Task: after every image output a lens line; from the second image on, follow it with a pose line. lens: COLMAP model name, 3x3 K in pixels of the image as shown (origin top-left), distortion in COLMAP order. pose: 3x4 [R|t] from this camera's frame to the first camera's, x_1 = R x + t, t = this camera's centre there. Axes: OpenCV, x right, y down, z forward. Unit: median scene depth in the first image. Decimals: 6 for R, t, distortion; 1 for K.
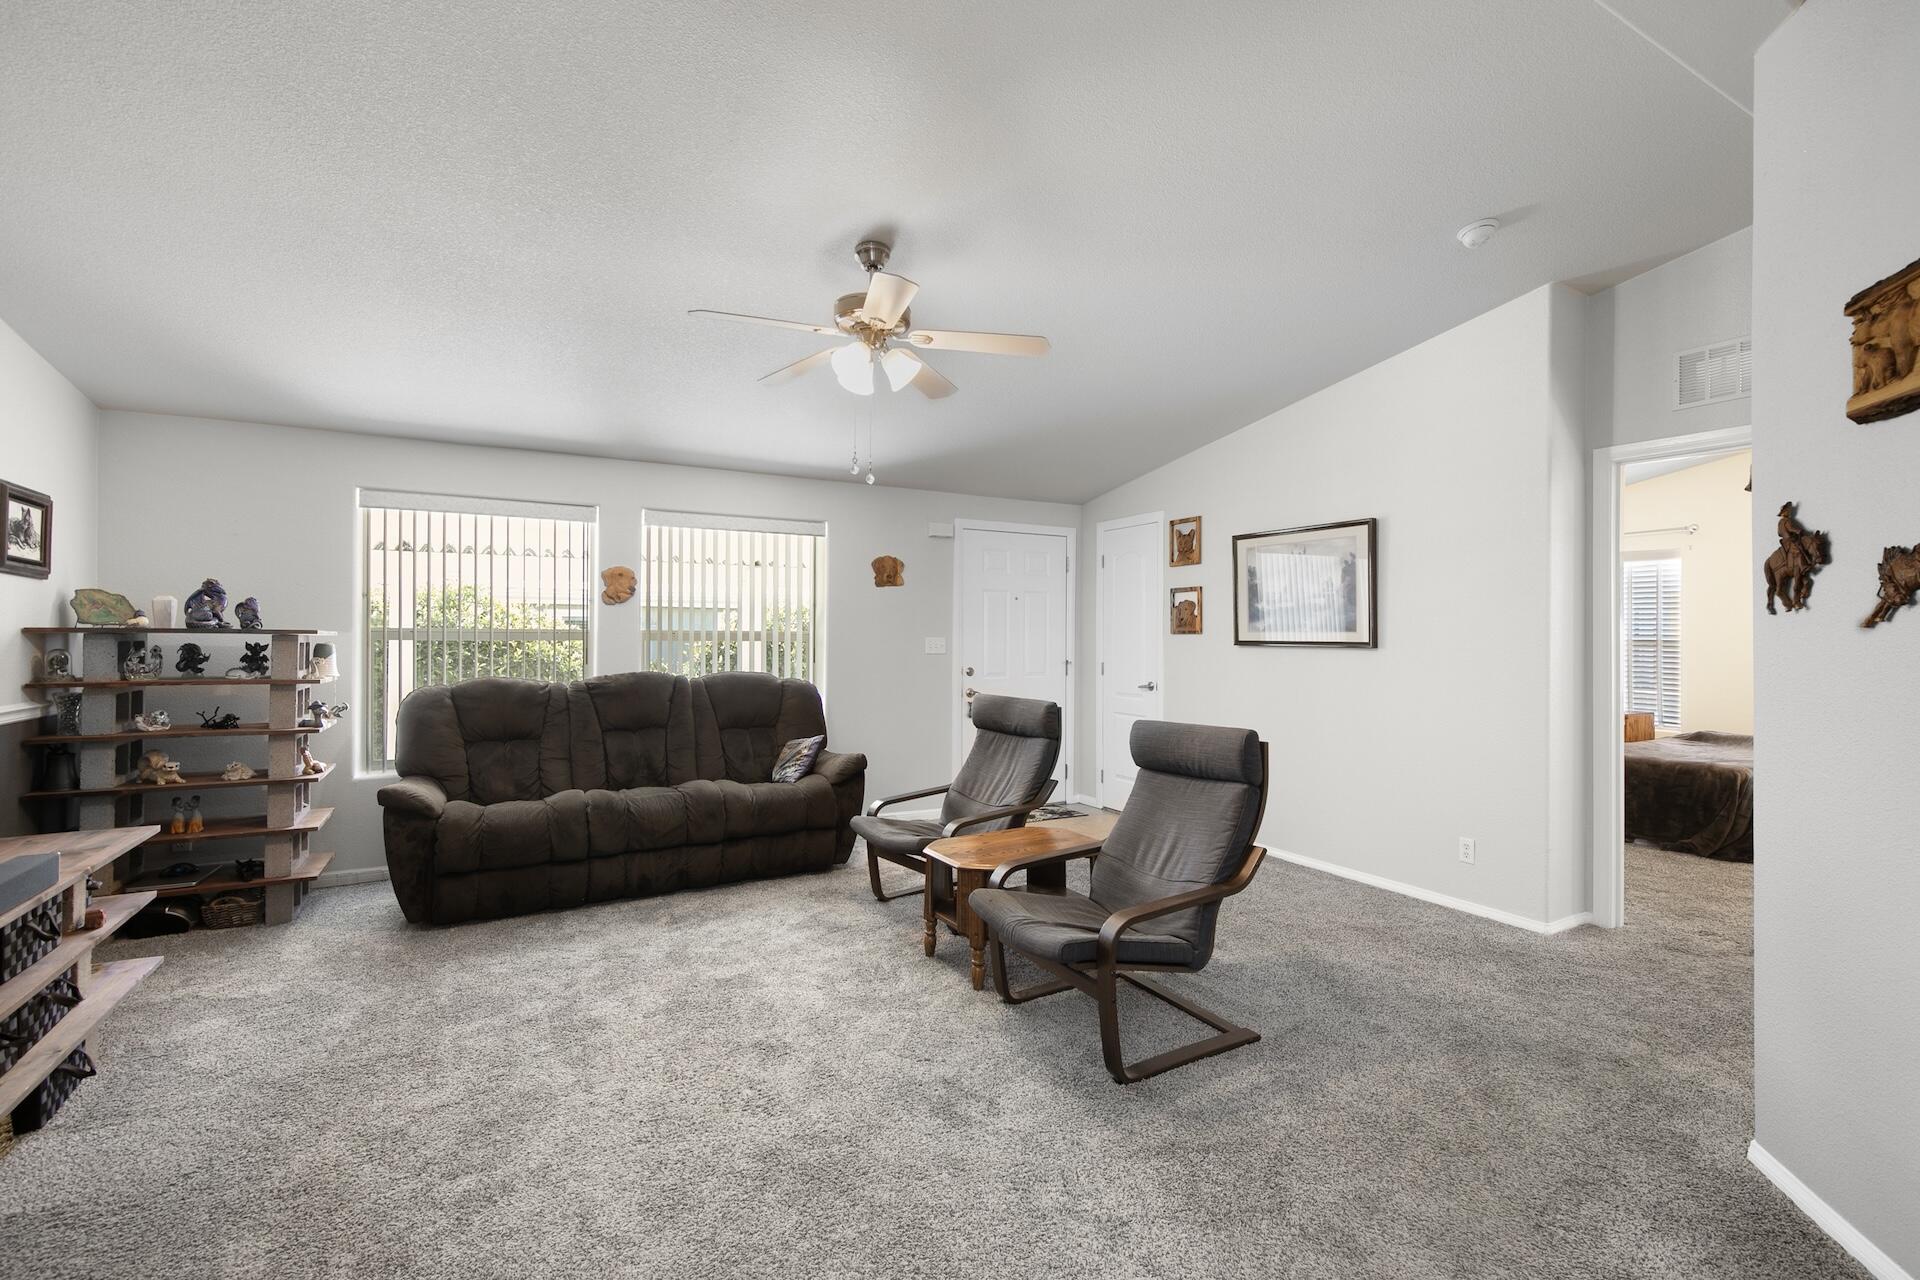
lens RADIAL K [[862.3, 0, 950.3], [0, 862.3, 644.8], [0, 0, 1]] dist [0.011100, -0.000116]
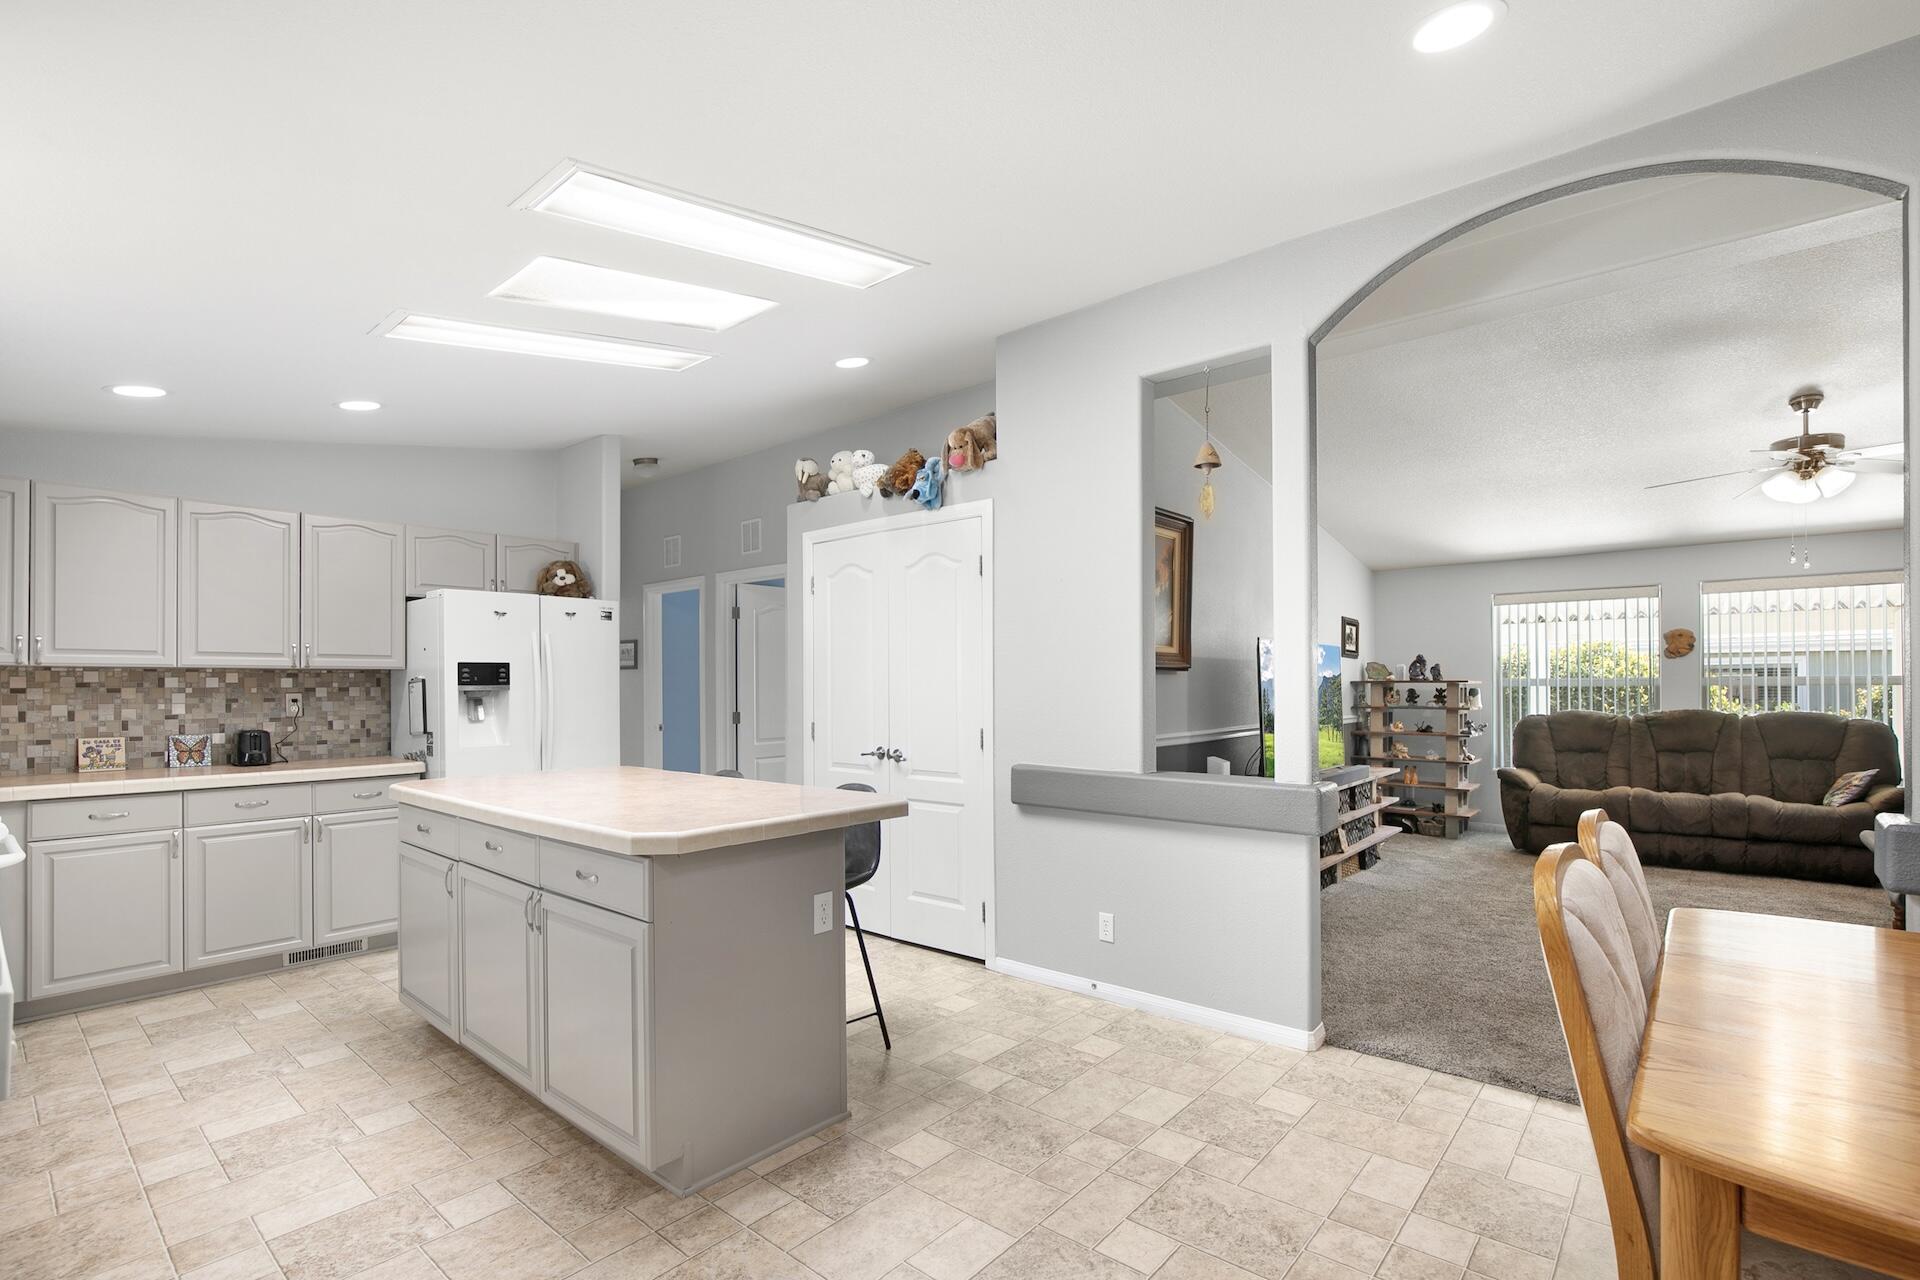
lens RADIAL K [[862.3, 0, 1028.9], [0, 862.3, 672.2], [0, 0, 1]] dist [0.011100, -0.000116]
pose [[0.411578, -0.021729, -0.911115, 0.527360], [-0.001662, 0.999696, -0.024592, 0.011379], [0.911373, 0.011635, 0.411417, -0.567428]]
